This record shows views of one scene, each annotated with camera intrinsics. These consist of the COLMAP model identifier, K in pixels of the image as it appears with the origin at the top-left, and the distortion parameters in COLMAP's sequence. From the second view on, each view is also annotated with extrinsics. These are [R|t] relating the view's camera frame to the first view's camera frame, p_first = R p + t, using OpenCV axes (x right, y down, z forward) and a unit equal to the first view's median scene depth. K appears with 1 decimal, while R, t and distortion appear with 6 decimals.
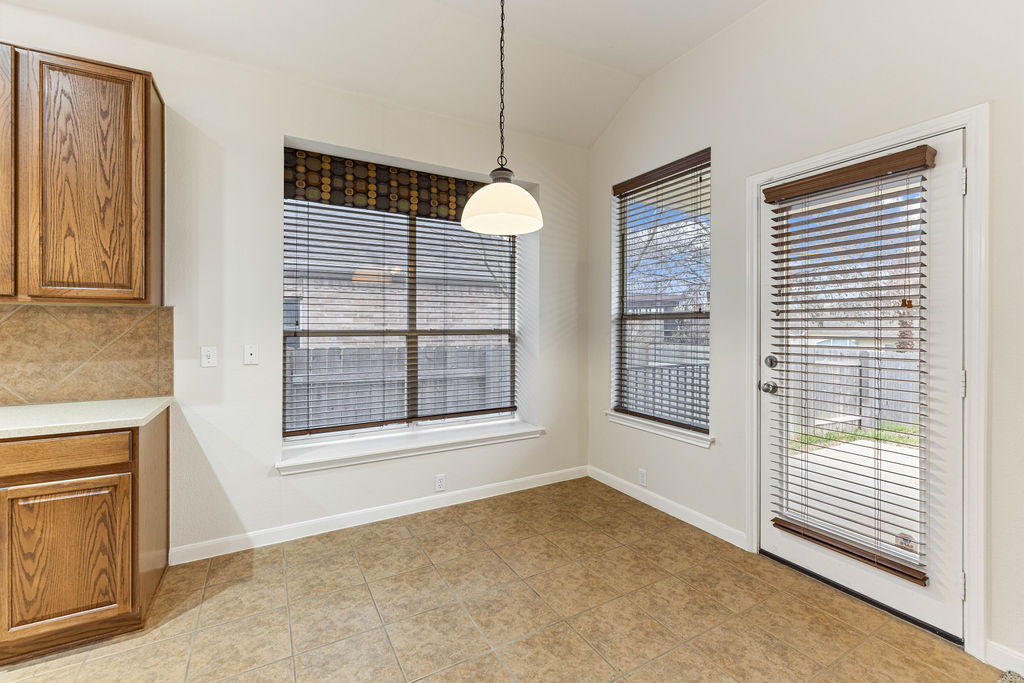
lens RADIAL K [[435.7, 0, 509.4], [0, 435.7, 327.0], [0, 0, 1]] dist [0.001259, 0.000274]
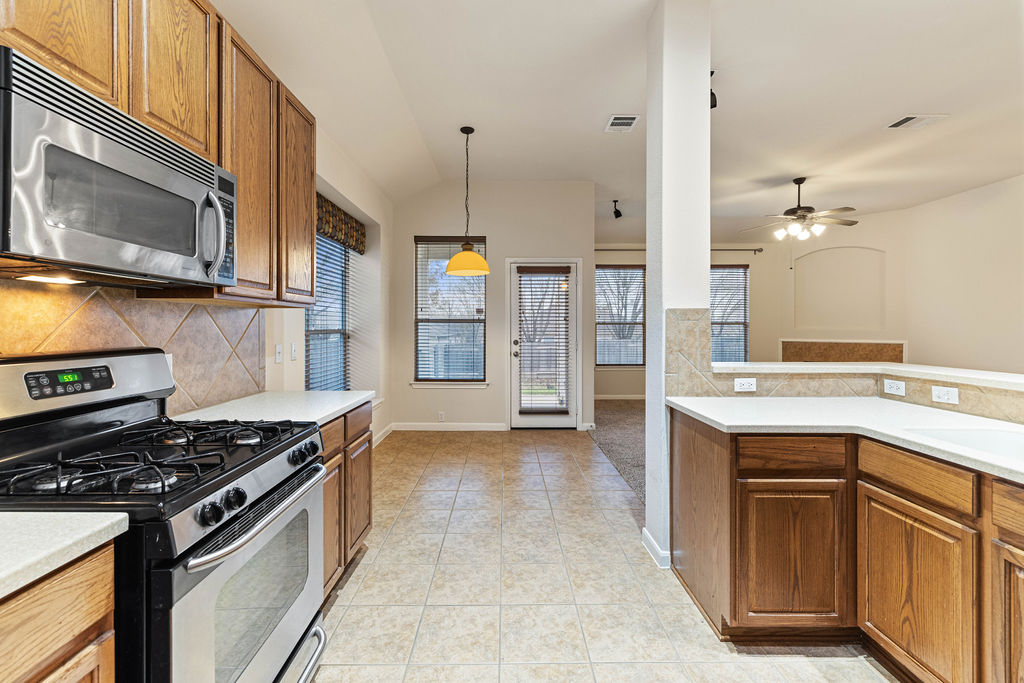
lens RADIAL K [[435.7, 0, 506.6], [0, 435.7, 328.0], [0, 0, 1]] dist [0.001259, 0.000274]
pose [[0.481144, -0.002095, 0.876639, -1.245863], [0.000761, 0.999998, 0.001973, 0.000413], [-0.876641, -0.000282, 0.481144, -0.038613]]
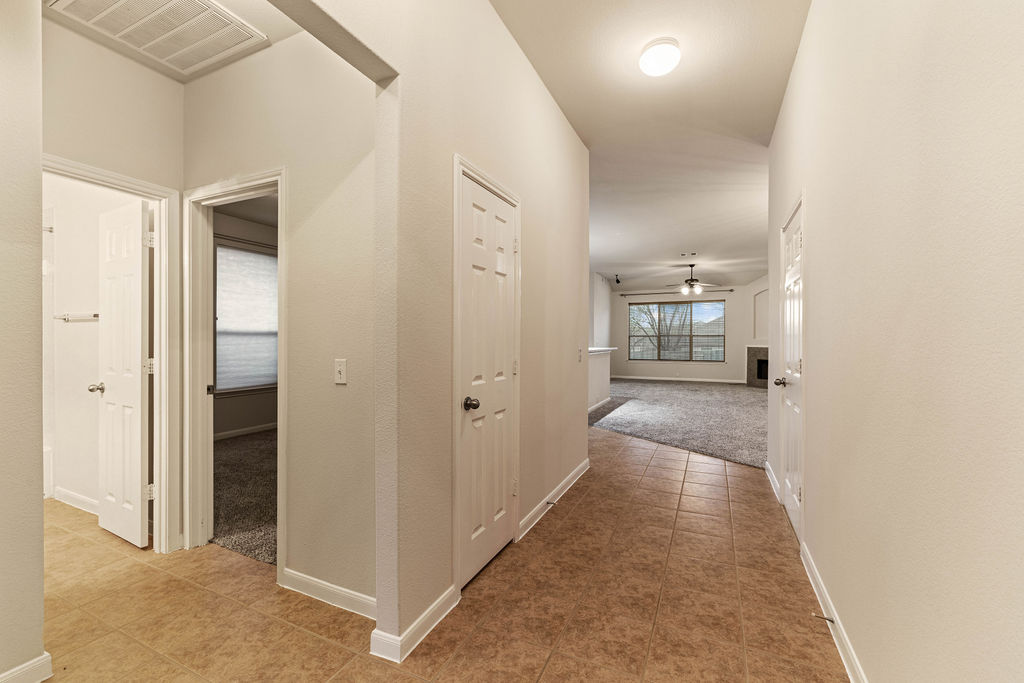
lens RADIAL K [[435.7, 0, 506.4], [0, 435.7, 339.4], [0, 0, 1]] dist [0.001259, 0.000274]
pose [[0.817805, 0.002008, 0.575491, -2.583789], [-0.001288, 0.999998, -0.001659, 0.027869], [-0.575493, 0.000616, 0.817806, -2.552272]]
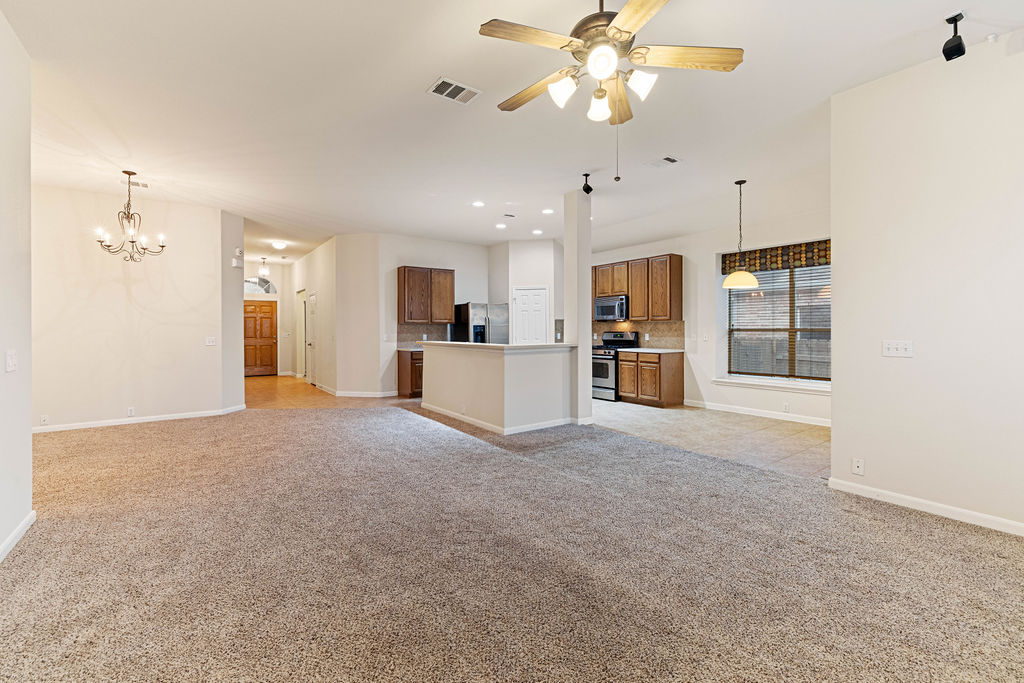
lens RADIAL K [[435.7, 0, 504.1], [0, 435.7, 328.4], [0, 0, 1]] dist [0.001259, 0.000274]
pose [[0.100718, -0.002817, -0.994911, 1.882611], [0.003069, 0.999992, -0.002520, 0.009797], [0.994910, -0.002799, 0.100726, -0.503537]]
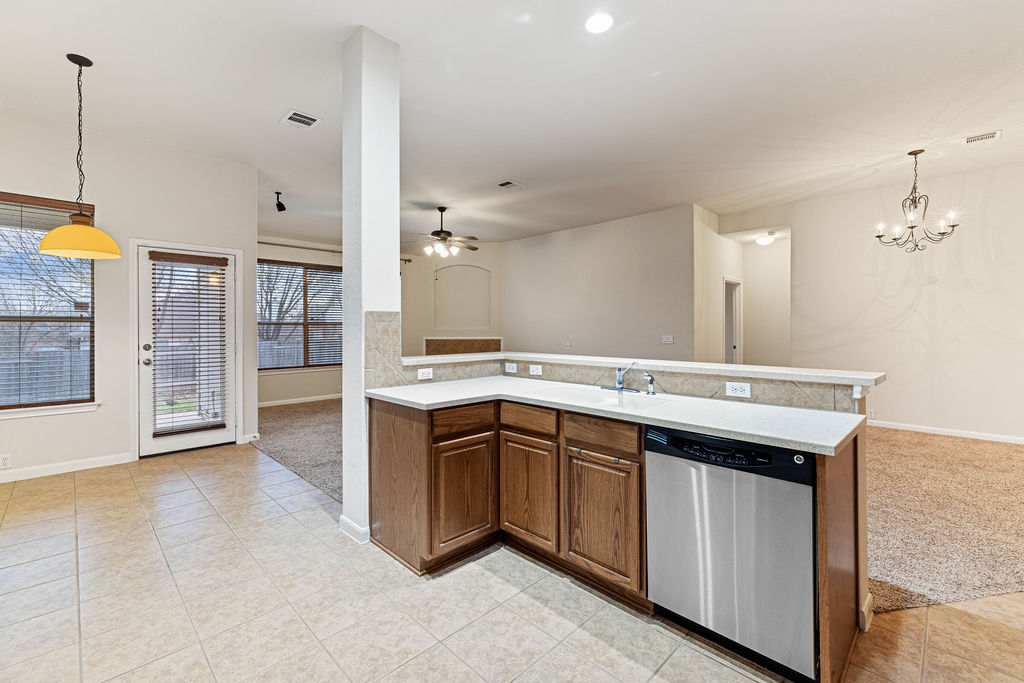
lens RADIAL K [[435.7, 0, 511.1], [0, 435.7, 333.9], [0, 0, 1]] dist [0.001259, 0.000274]
pose [[-0.272669, -0.015171, 0.961988, -1.349592], [0.002643, 0.999860, 0.016517, -0.000432], [-0.962104, 0.007046, -0.272591, 0.047345]]
